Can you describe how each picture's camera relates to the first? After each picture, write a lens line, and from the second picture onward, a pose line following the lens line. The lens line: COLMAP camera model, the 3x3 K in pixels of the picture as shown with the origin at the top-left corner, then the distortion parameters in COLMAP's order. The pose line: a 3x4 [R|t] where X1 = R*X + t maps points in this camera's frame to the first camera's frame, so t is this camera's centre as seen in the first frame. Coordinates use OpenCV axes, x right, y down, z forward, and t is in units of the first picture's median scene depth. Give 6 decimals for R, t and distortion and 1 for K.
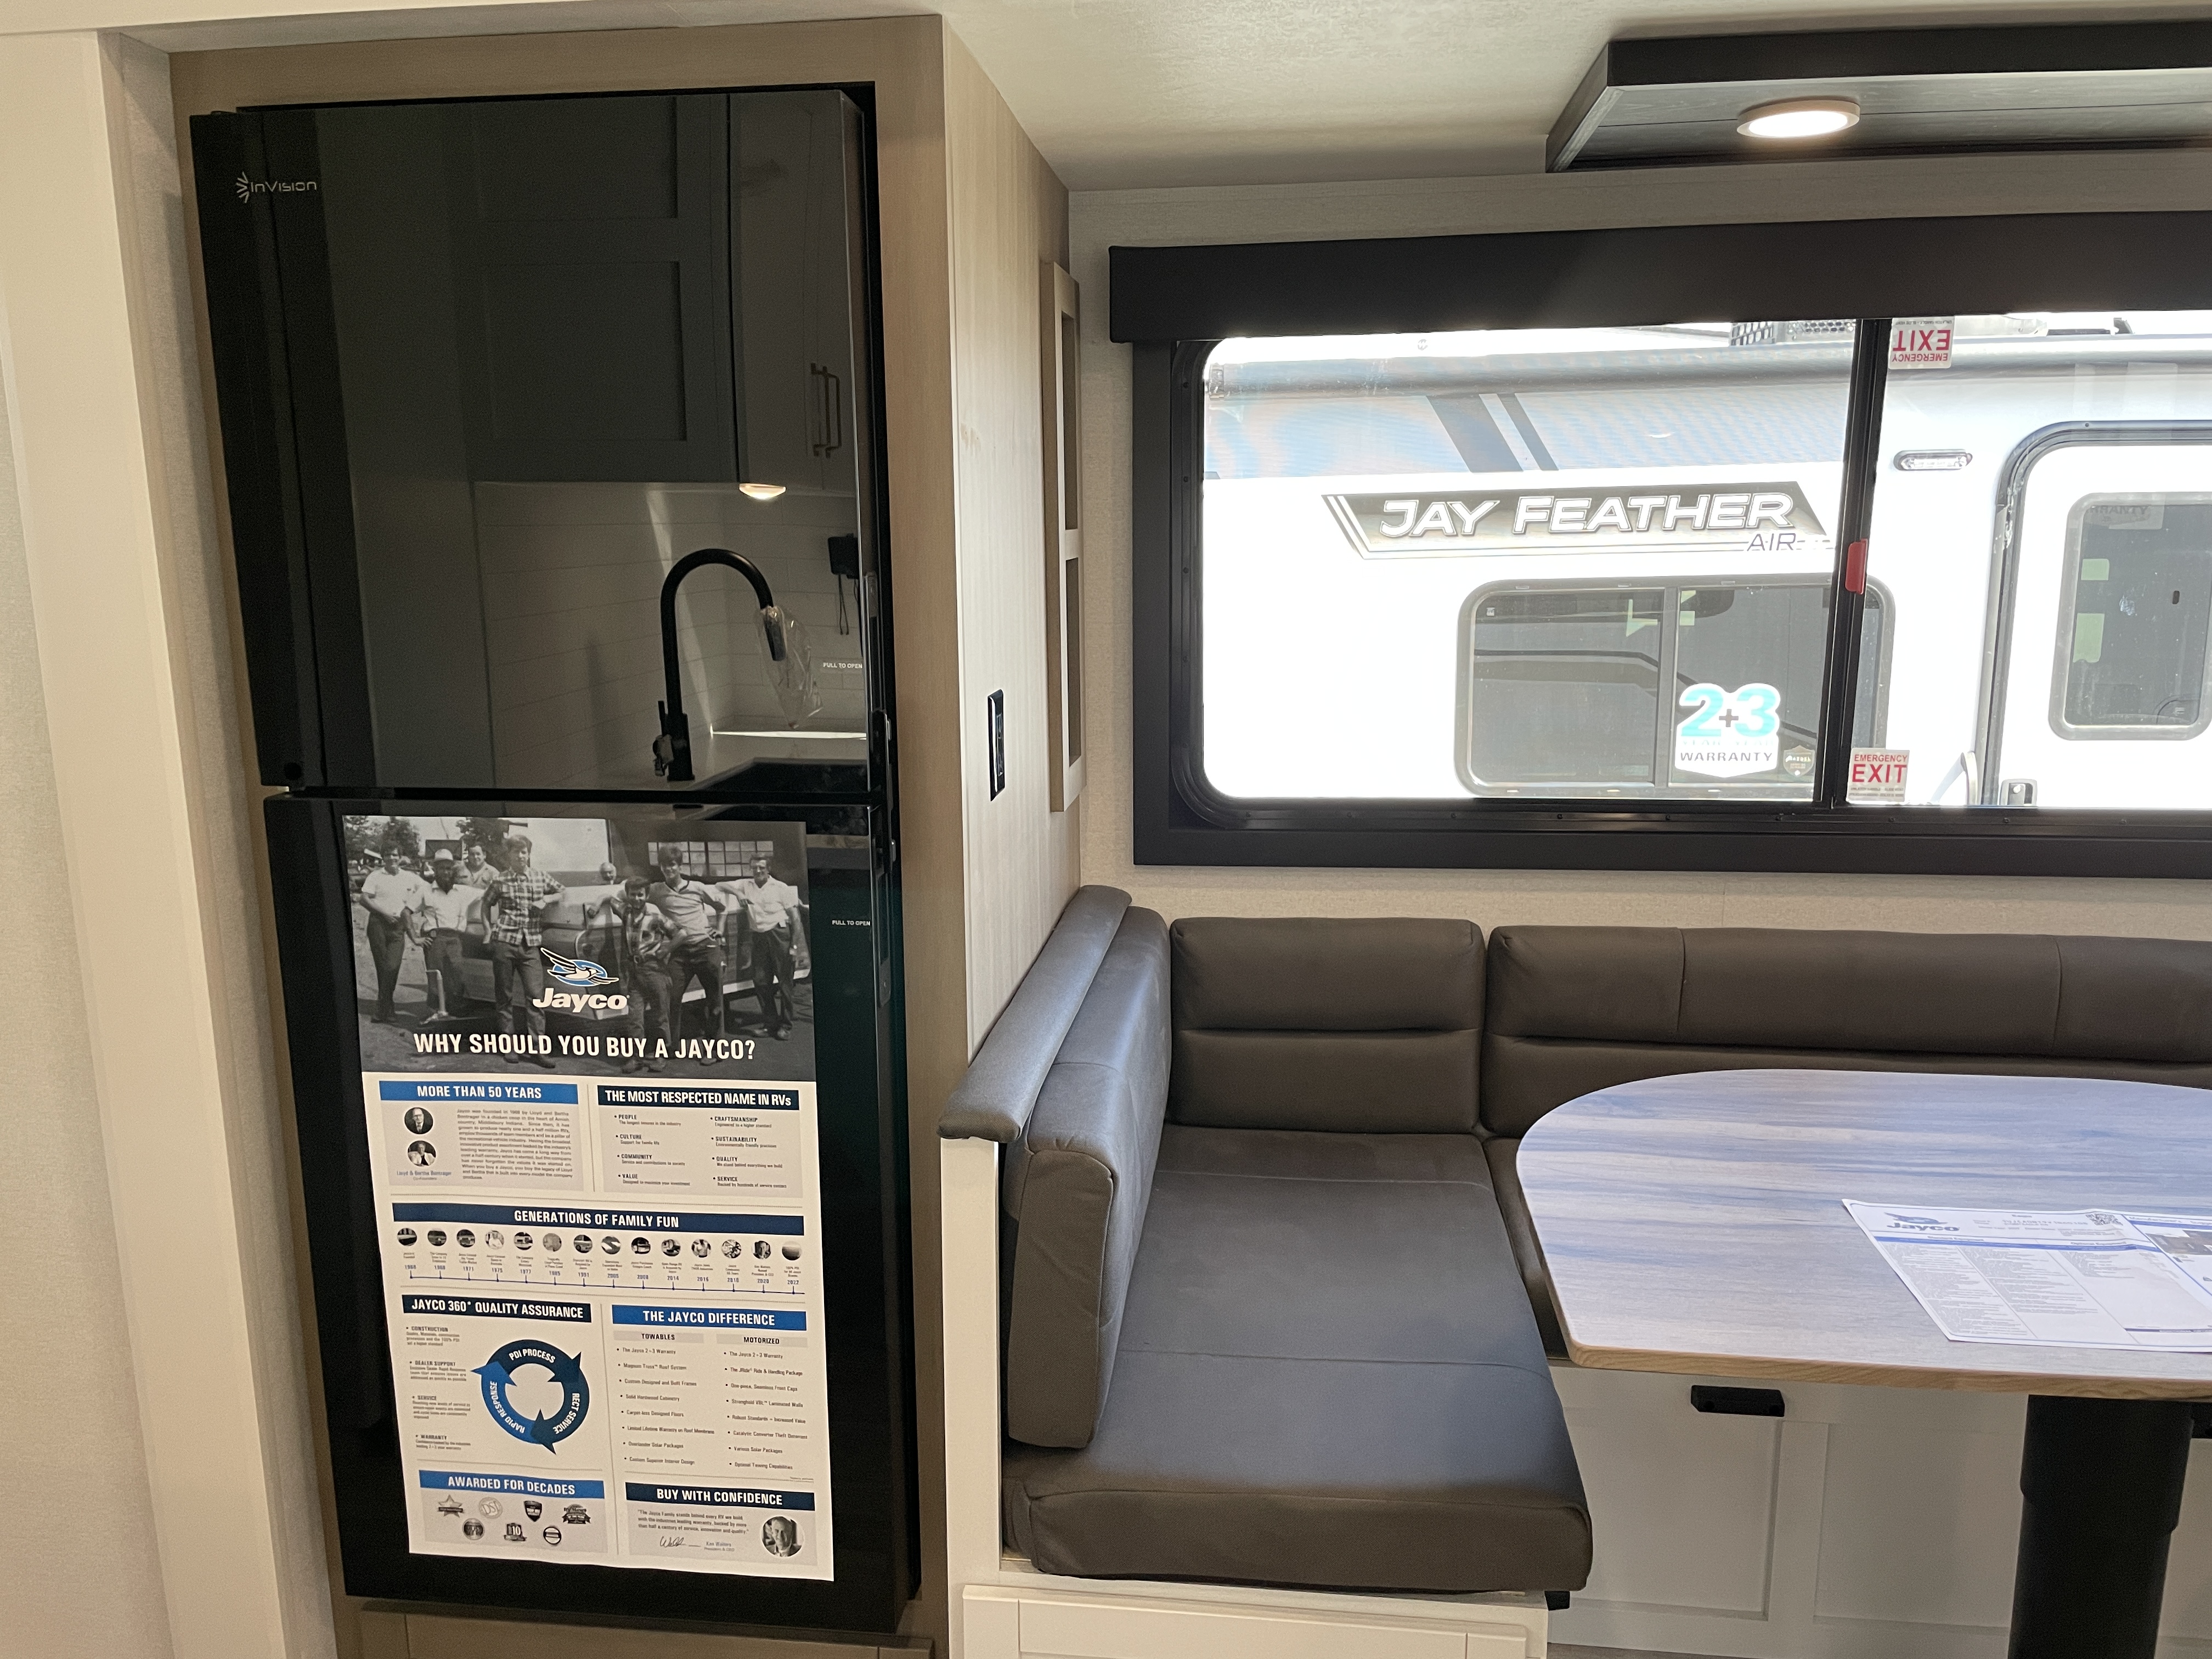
lens RADIAL K [[1701.8, 0, 1102.4], [0, 1701.8, 853.7], [0, 0, 1]] dist [0.073672, -0.110537]
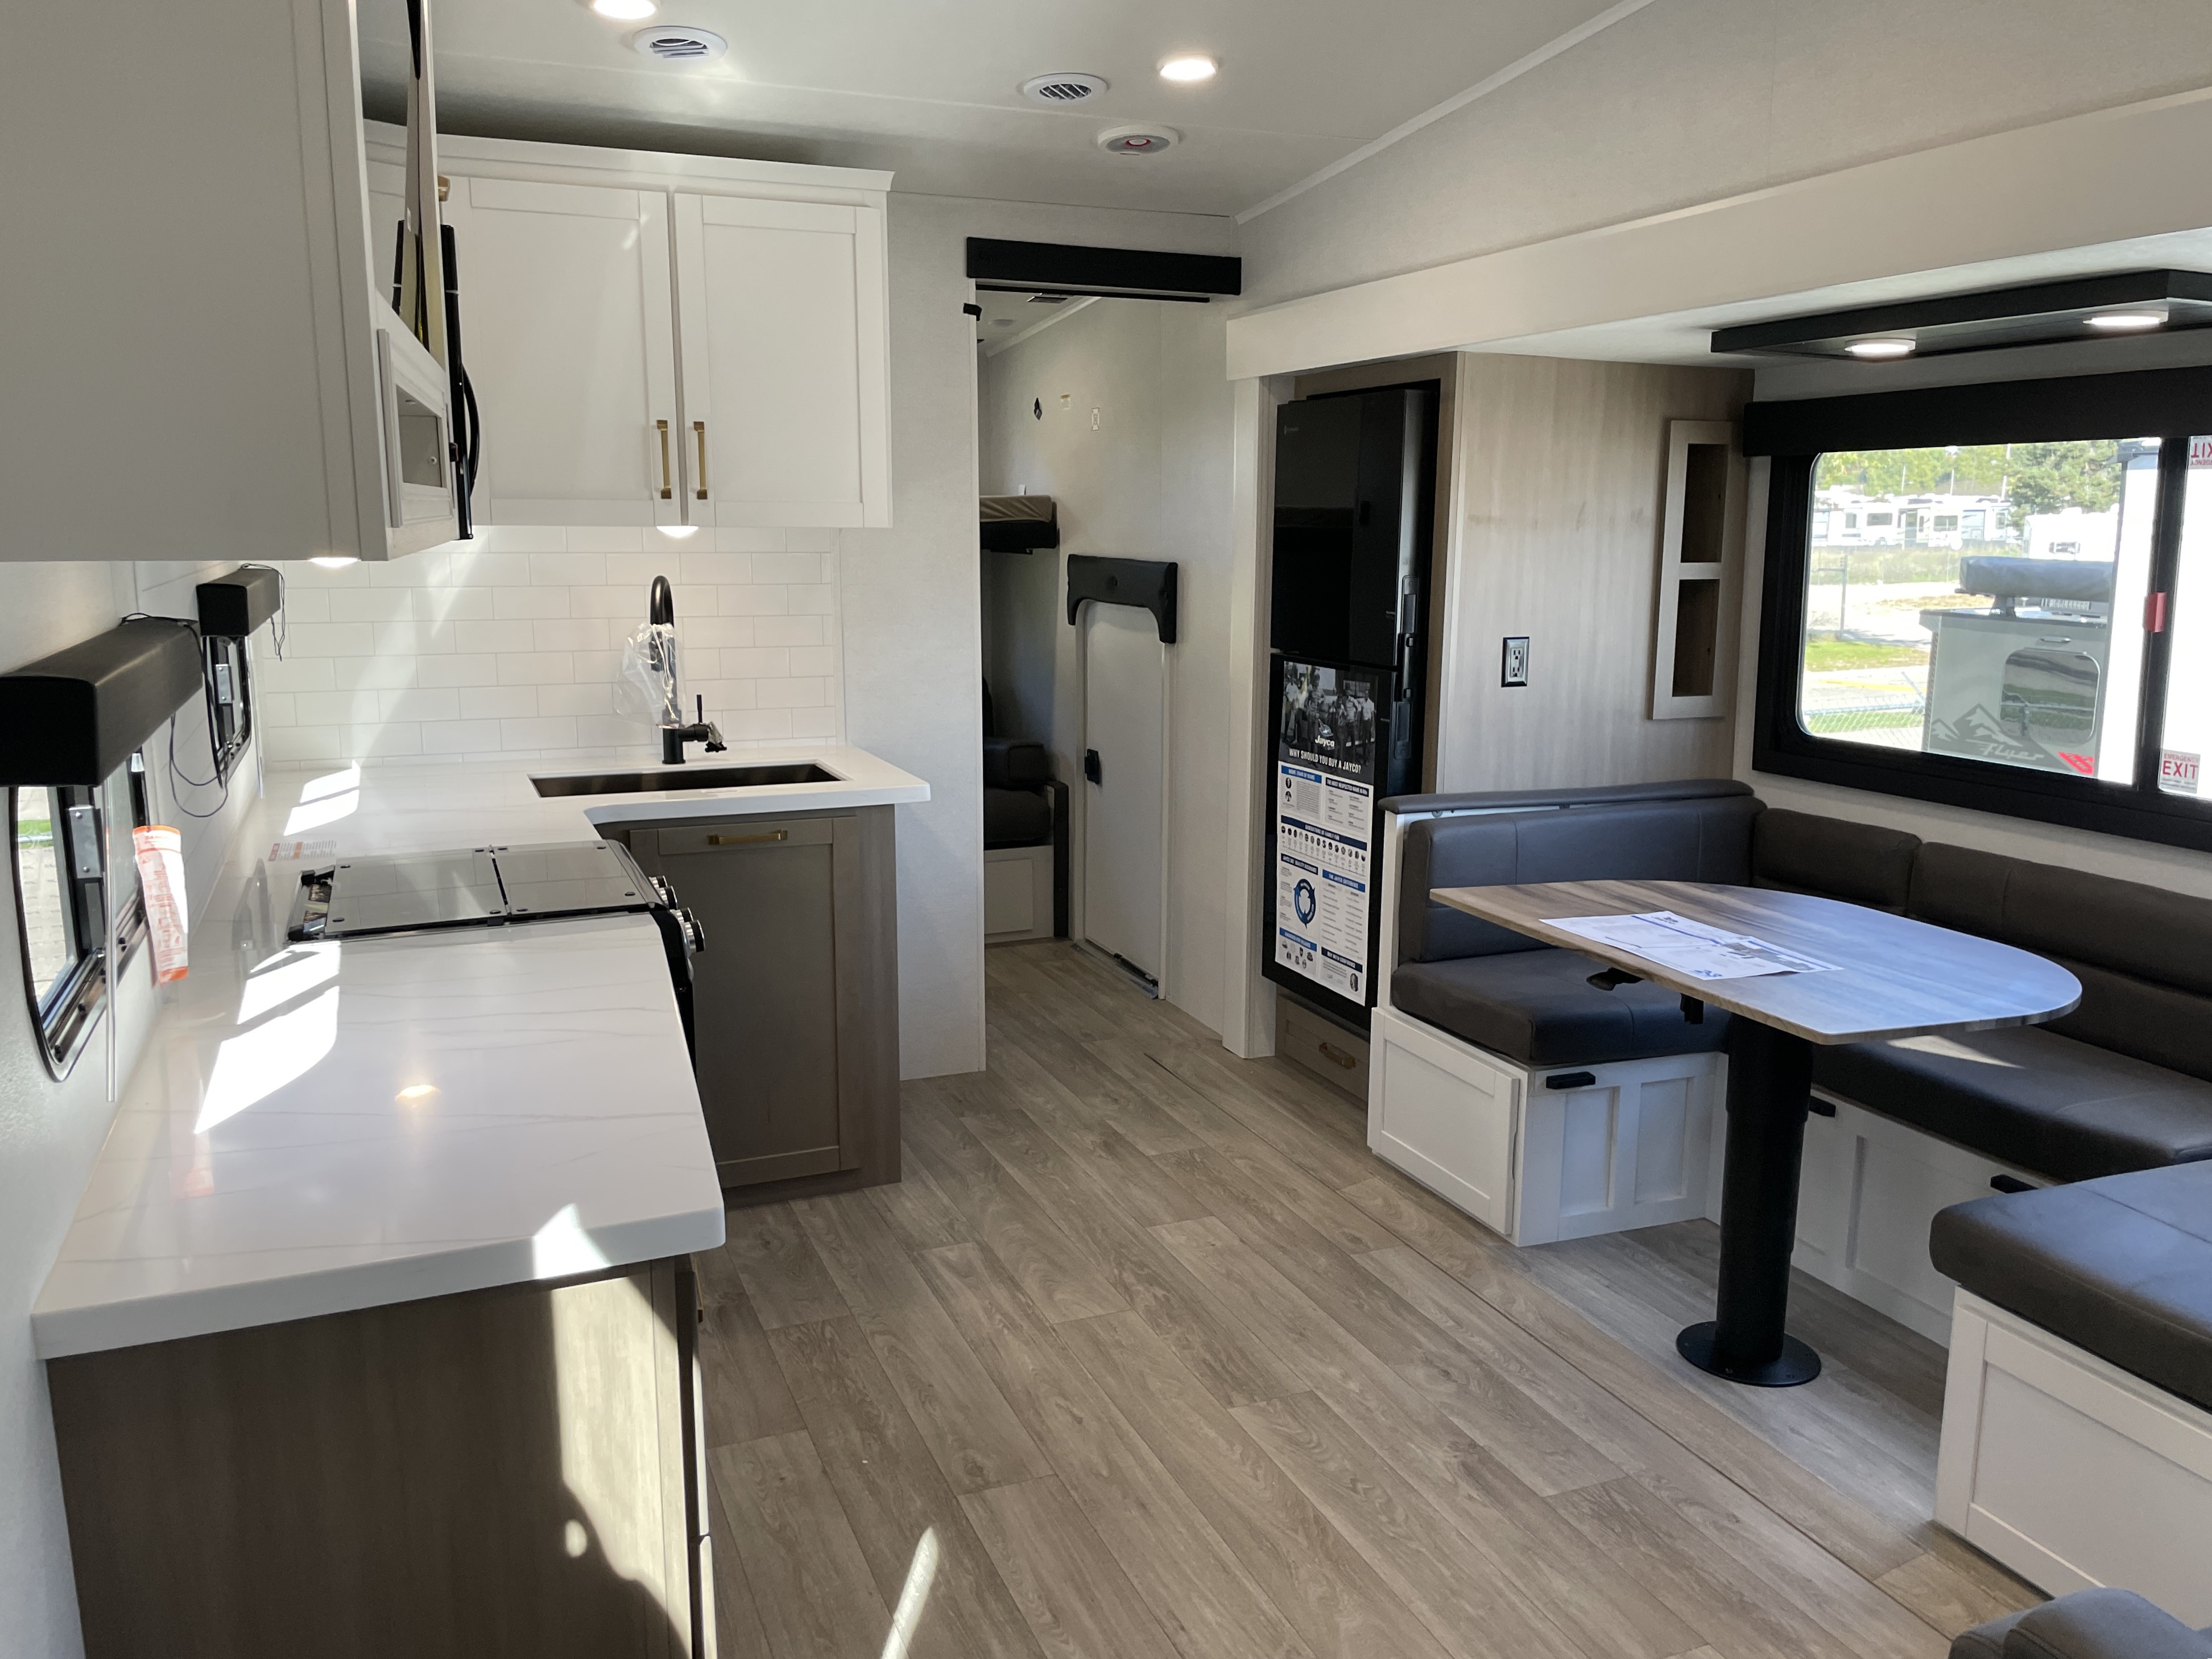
lens RADIAL K [[1701.7, 0, 1091.7], [0, 1701.7, 831.4], [0, 0, 1]] dist [0.073672, -0.110537]
pose [[0.482782, 0.171057, -0.858872, 1.659019], [-0.187782, 0.978147, 0.089258, 0.053962], [0.855371, 0.118188, 0.504353, -0.528951]]
